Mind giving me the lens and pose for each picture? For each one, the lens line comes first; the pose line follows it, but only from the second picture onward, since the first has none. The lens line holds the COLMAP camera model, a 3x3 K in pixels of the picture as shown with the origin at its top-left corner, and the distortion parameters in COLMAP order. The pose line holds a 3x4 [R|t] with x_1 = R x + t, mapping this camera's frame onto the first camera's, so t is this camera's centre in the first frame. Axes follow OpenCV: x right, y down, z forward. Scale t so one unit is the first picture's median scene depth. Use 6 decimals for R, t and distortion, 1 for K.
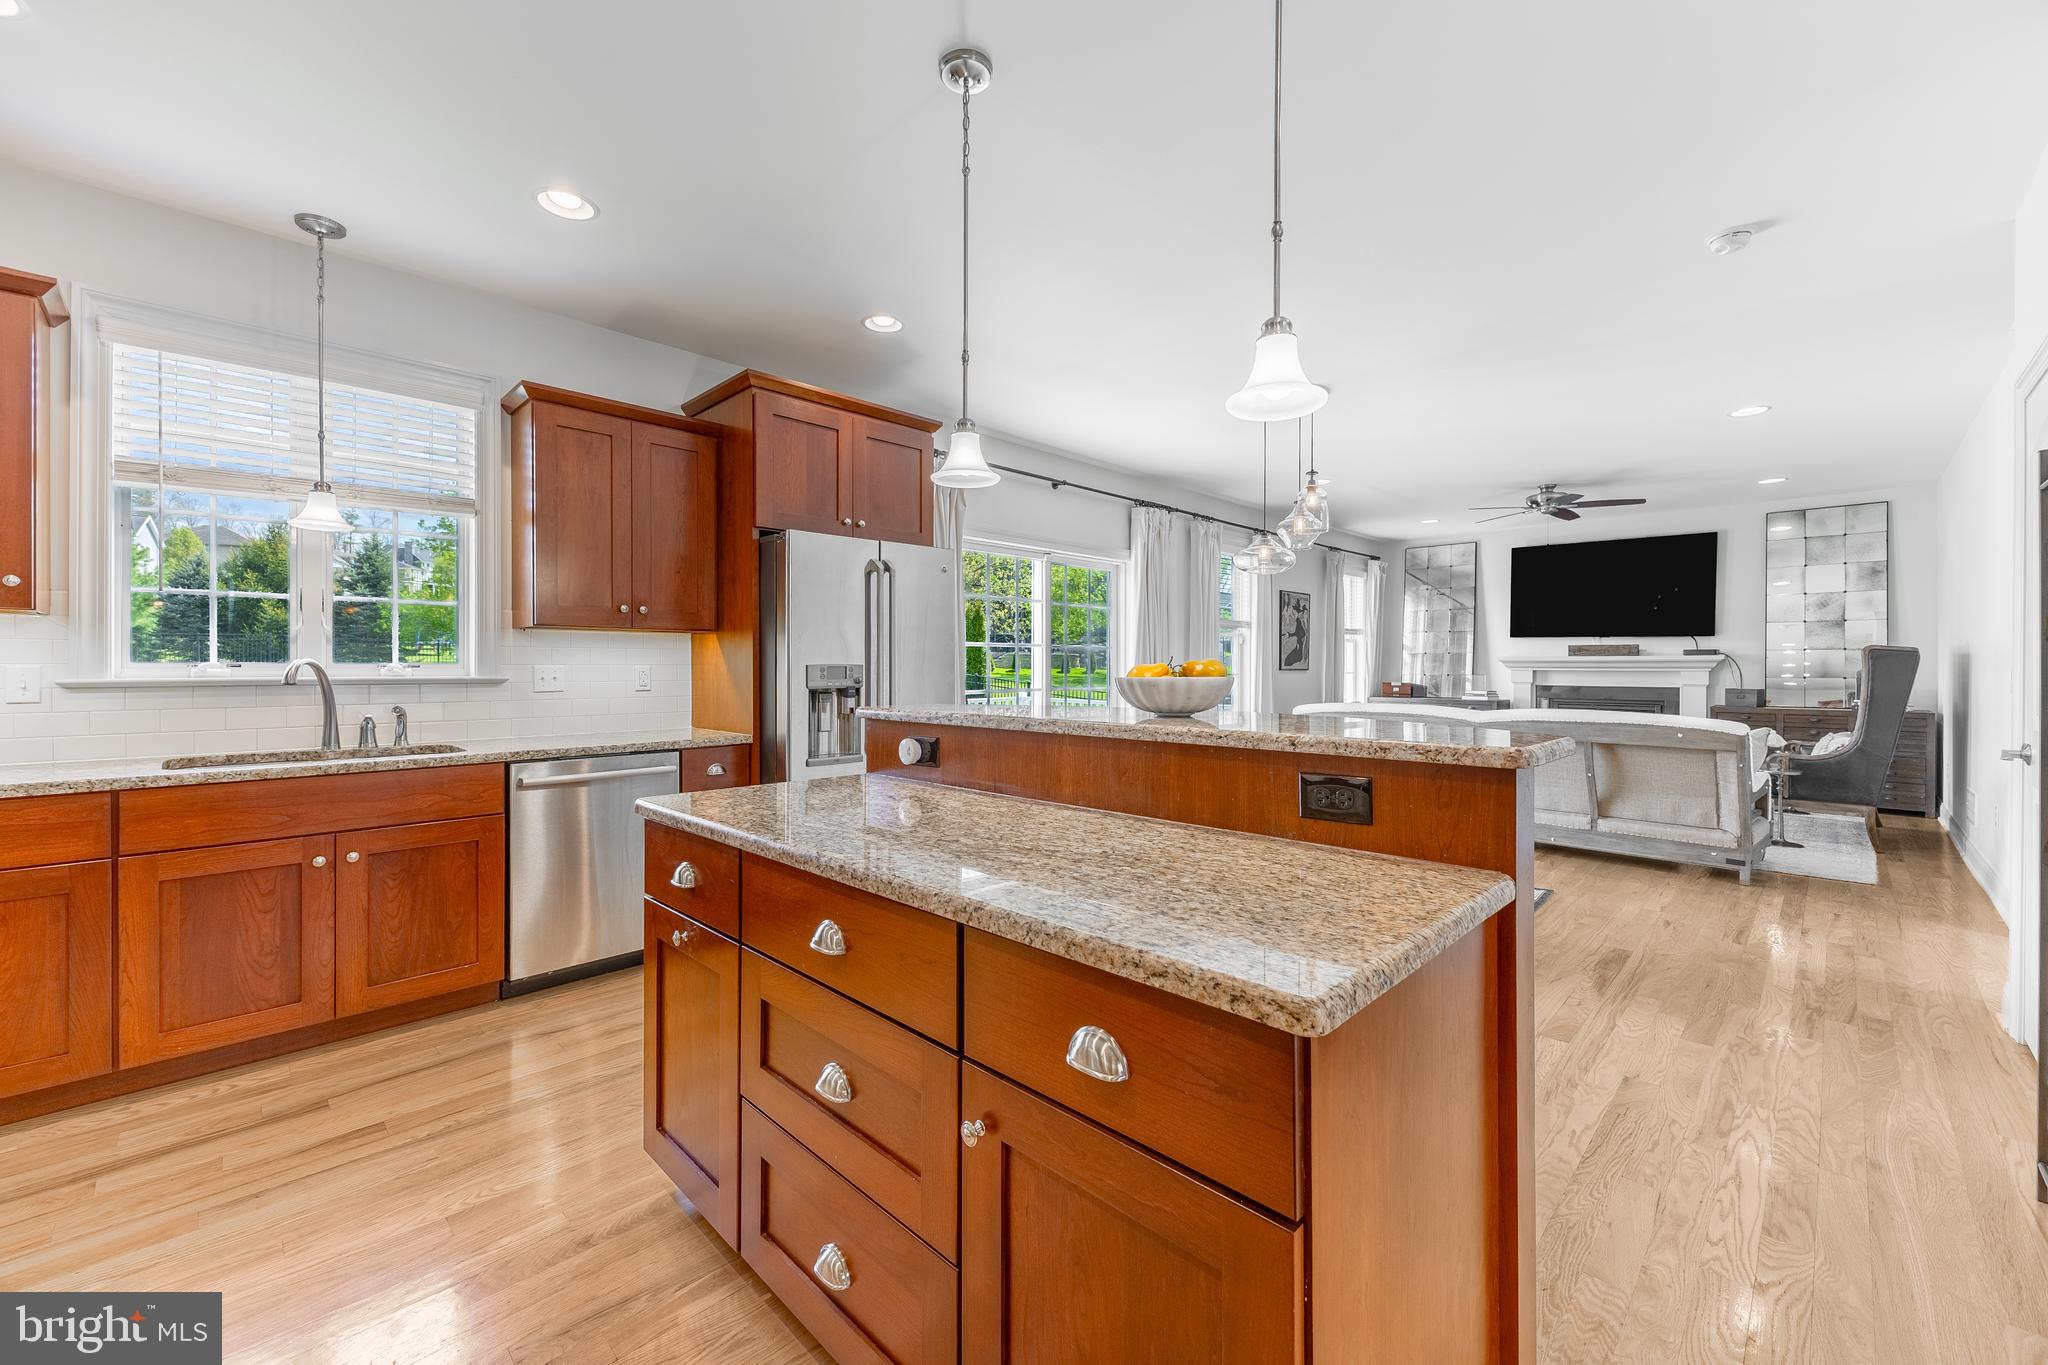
lens RADIAL K [[810.6, 0, 1034.9], [0, 810.6, 671.0], [0, 0, 1]] dist [0.003954, -0.000099]
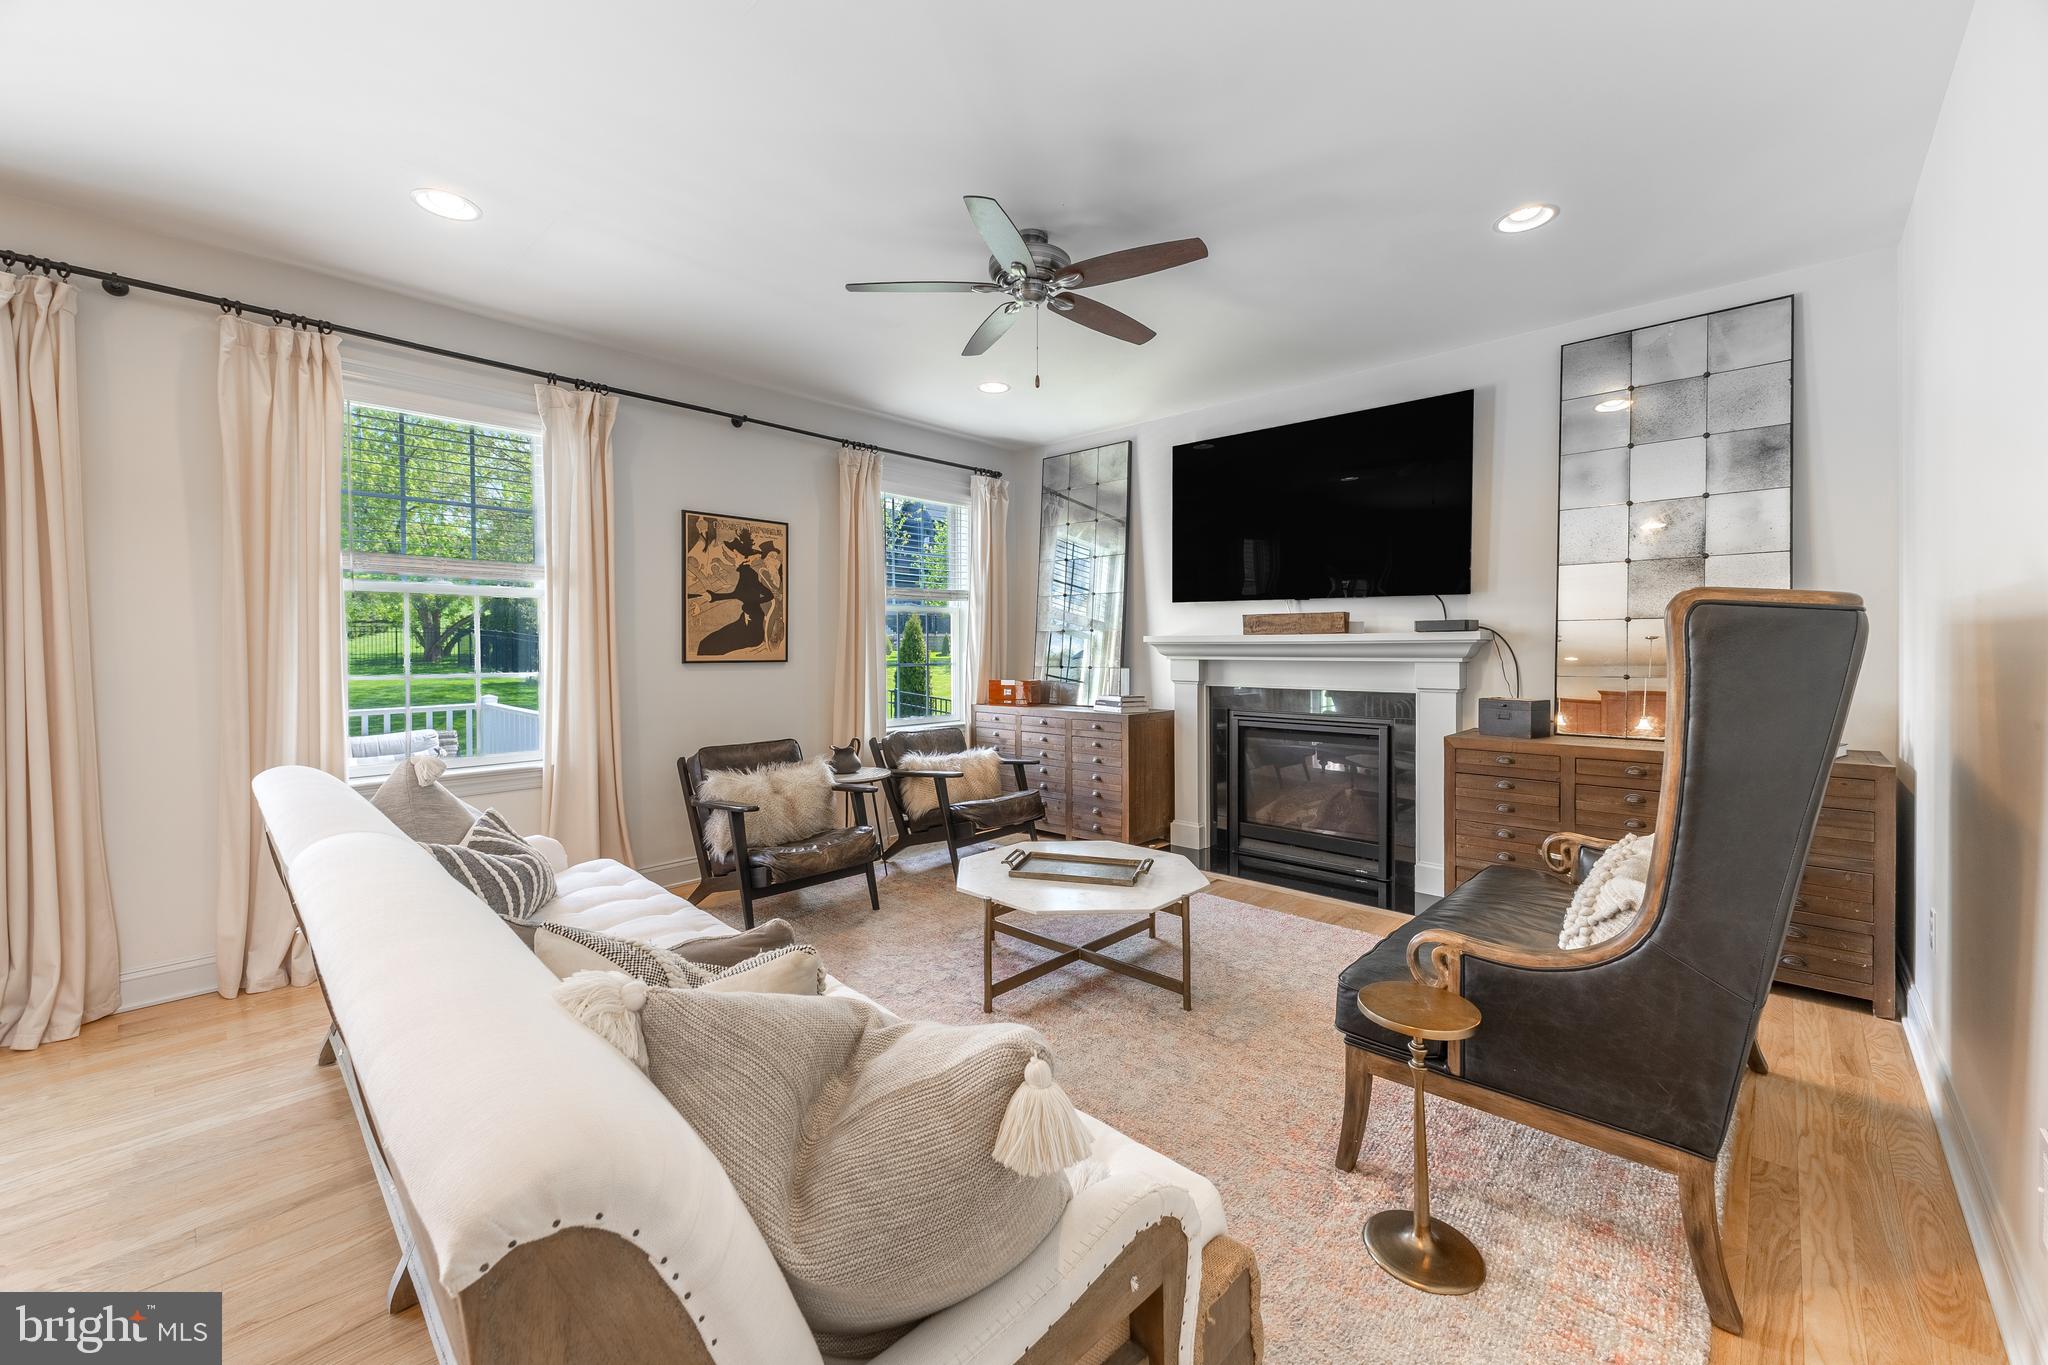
lens RADIAL K [[810.6, 0, 1012.0], [0, 810.6, 661.1], [0, 0, 1]] dist [0.003954, -0.000099]
pose [[0.999452, -0.003570, 0.032898, 0.529477], [0.003314, 0.999964, 0.007808, -0.005684], [-0.032925, -0.007695, 0.999428, 0.495977]]
